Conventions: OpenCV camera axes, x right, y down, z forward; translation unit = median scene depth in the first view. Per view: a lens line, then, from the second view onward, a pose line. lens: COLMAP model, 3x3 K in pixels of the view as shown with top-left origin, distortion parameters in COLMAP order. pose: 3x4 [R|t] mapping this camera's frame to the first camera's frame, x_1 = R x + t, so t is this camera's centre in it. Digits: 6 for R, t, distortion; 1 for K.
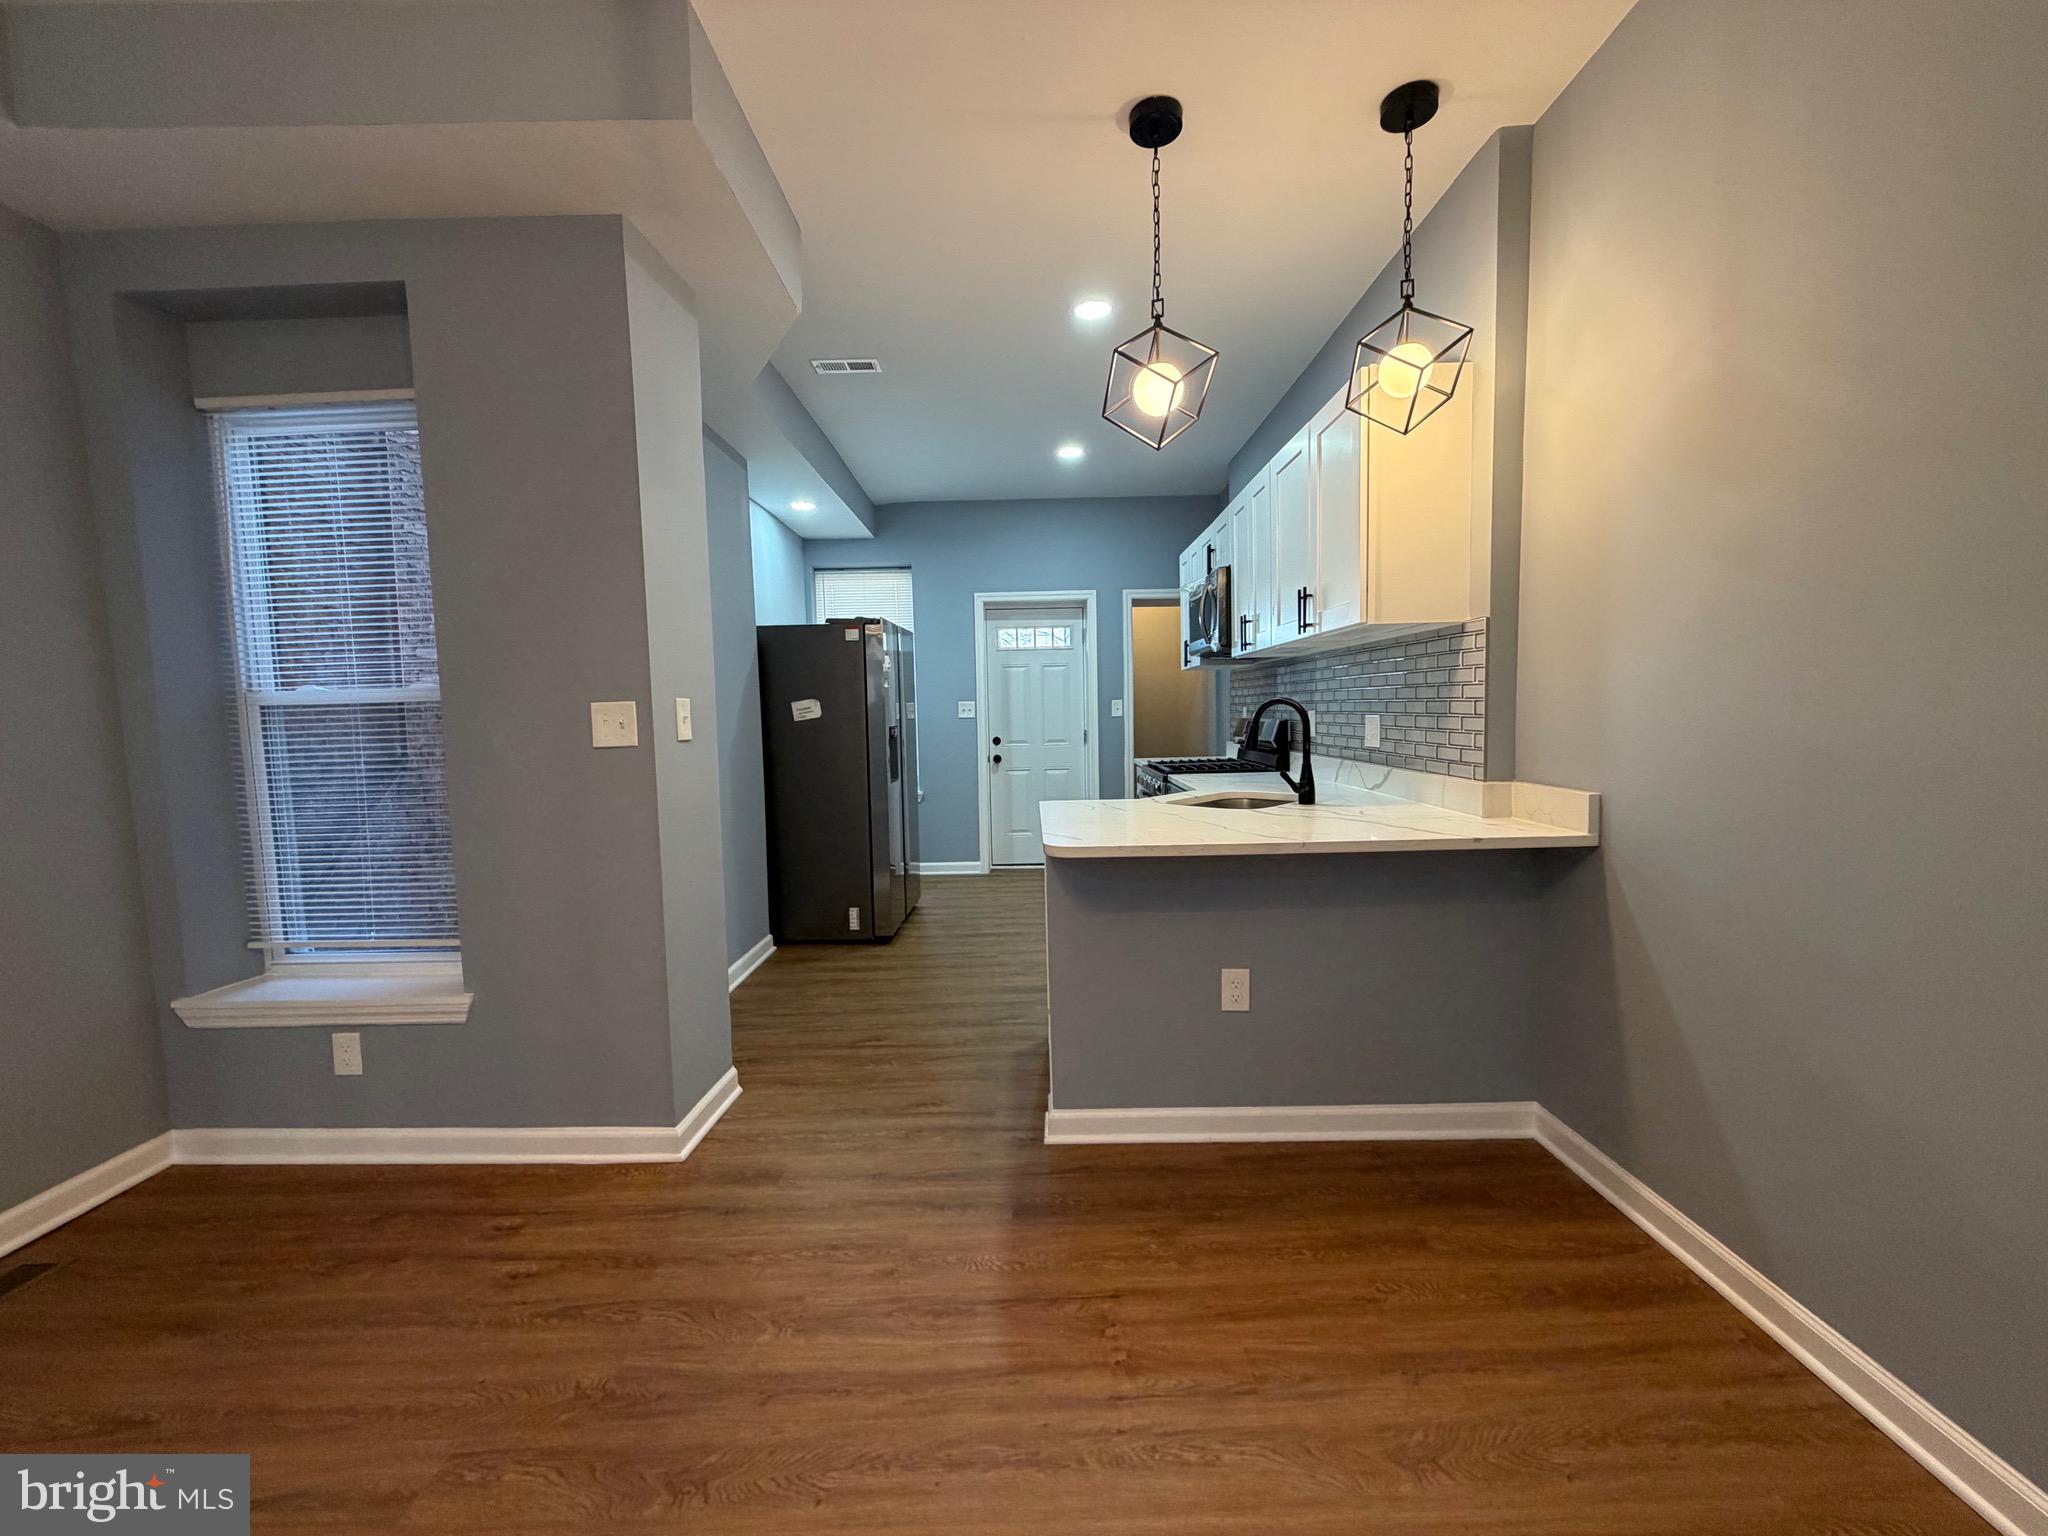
lens RADIAL K [[818.7, 0, 1019.9], [0, 818.7, 769.8], [0, 0, 1]] dist [-0.004600, -0.000559]
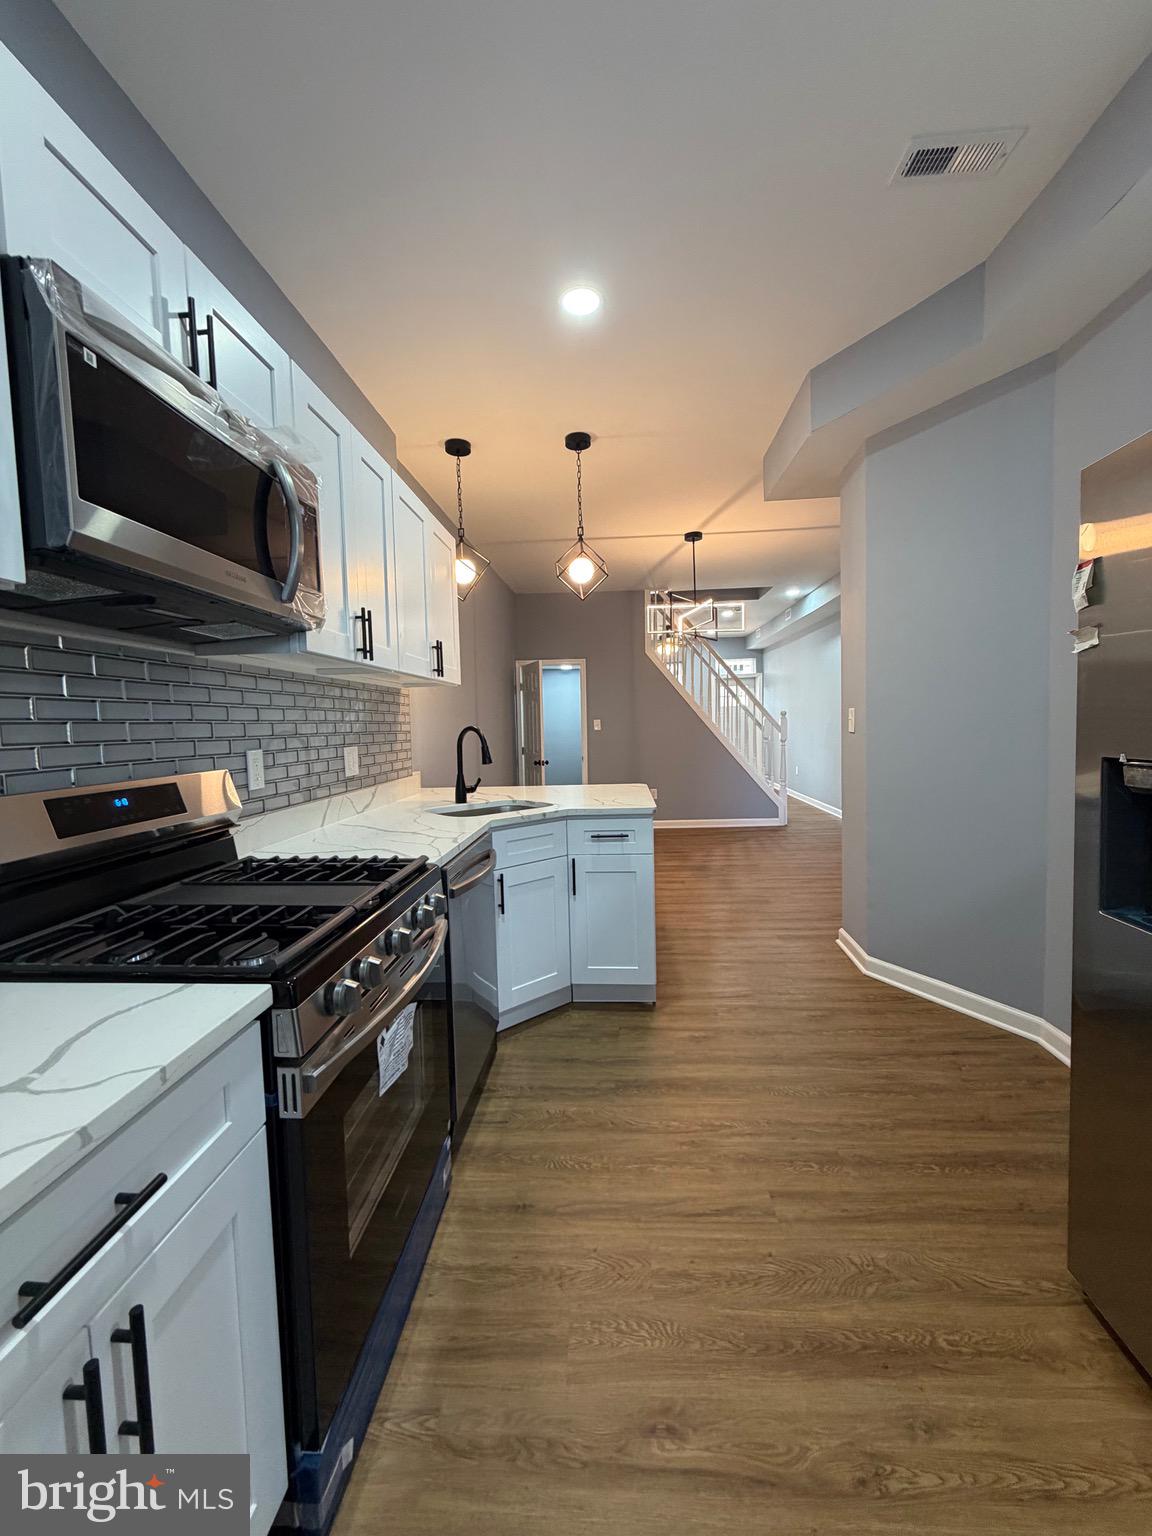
lens RADIAL K [[614.0, 0, 578.4], [0, 614.0, 764.5], [0, 0, 1]] dist [-0.004600, -0.000559]
pose [[-0.996884, 0.046026, 0.064064, 0.099836], [0.054513, 0.988964, 0.137761, -0.187436], [-0.057016, 0.140824, -0.988391, 2.407089]]
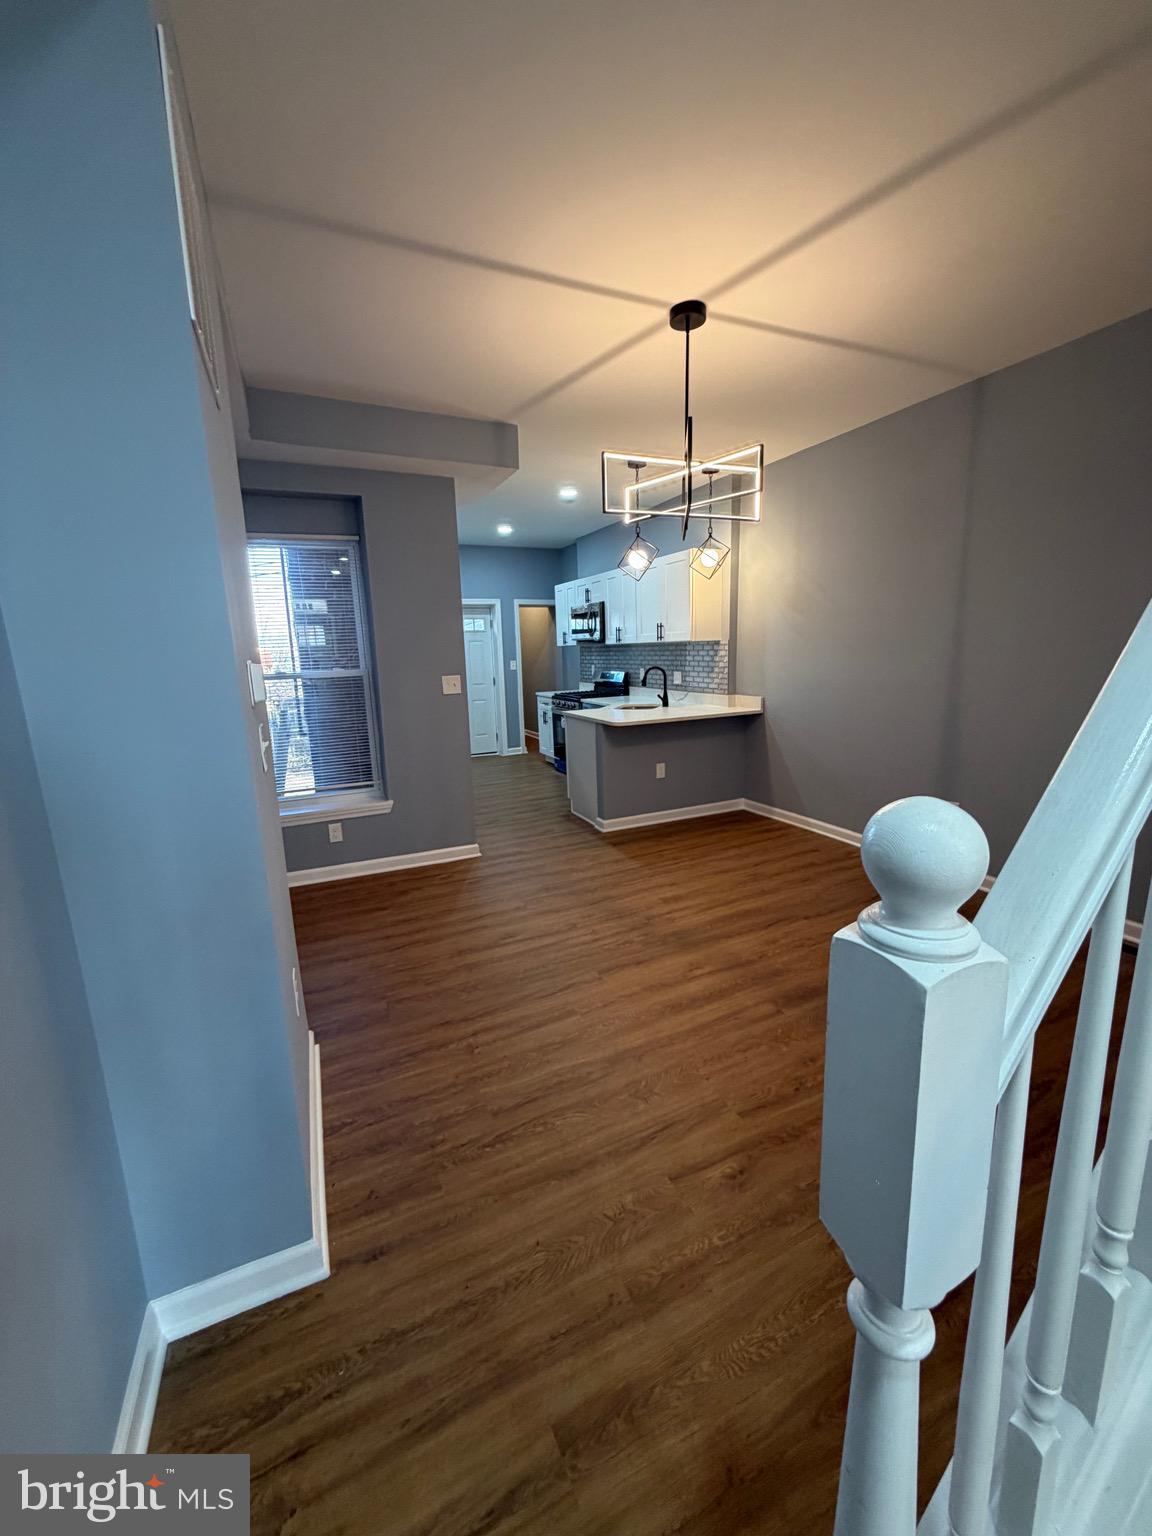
lens RADIAL K [[614.0, 0, 577.2], [0, 614.0, 766.0], [0, 0, 1]] dist [-0.004600, -0.000559]
pose [[0.902888, -0.085614, 0.421265, -0.914088], [0.040316, 0.992512, 0.115300, -0.010102], [-0.427982, -0.087120, 0.899579, -0.824998]]
